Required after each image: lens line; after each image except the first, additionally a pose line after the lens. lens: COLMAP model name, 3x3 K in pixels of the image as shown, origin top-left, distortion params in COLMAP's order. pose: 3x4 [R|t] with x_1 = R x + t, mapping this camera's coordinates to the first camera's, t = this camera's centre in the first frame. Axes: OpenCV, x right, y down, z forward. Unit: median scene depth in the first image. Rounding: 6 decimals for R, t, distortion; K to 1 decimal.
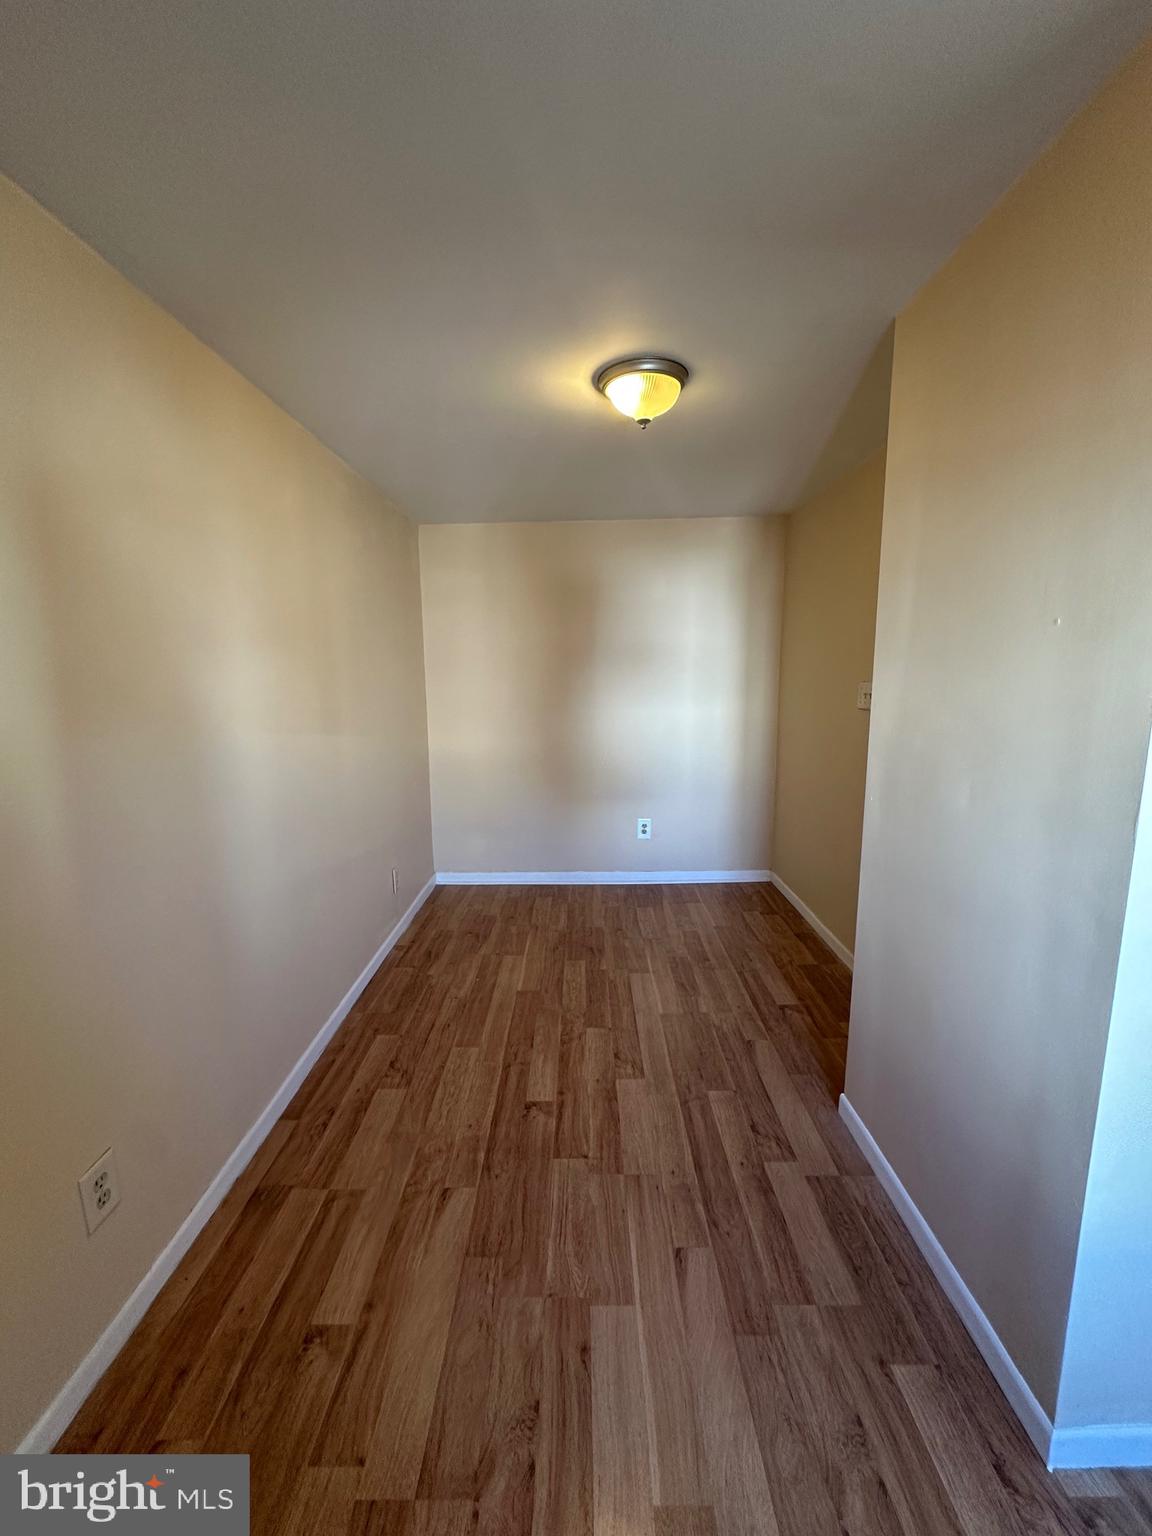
lens RADIAL K [[618.2, 0, 575.3], [0, 618.2, 767.5], [0, 0, 1]] dist [-0.001670, 0.001402]
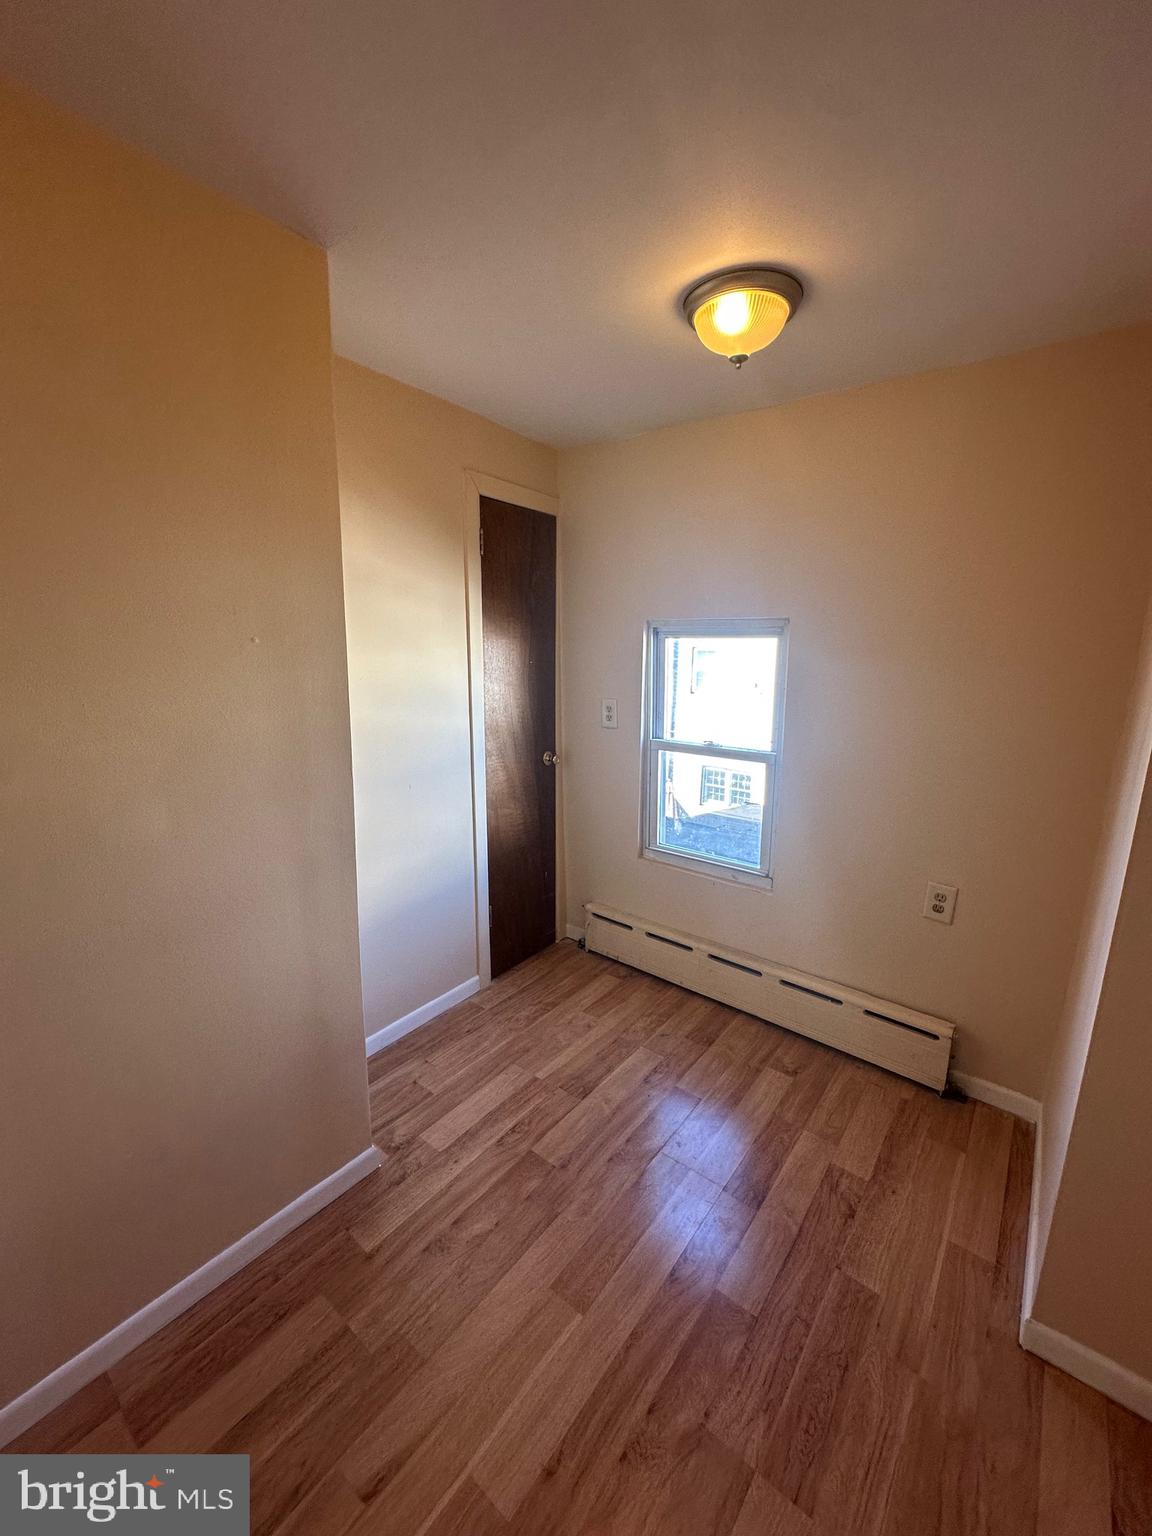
lens RADIAL K [[618.2, 0, 576.0], [0, 618.2, 771.0], [0, 0, 1]] dist [-0.001670, 0.001402]
pose [[-0.784531, -0.132628, 0.605740, -0.401336], [0.087377, 0.943467, 0.319742, -0.265000], [-0.613902, 0.303775, -0.728591, 1.276450]]
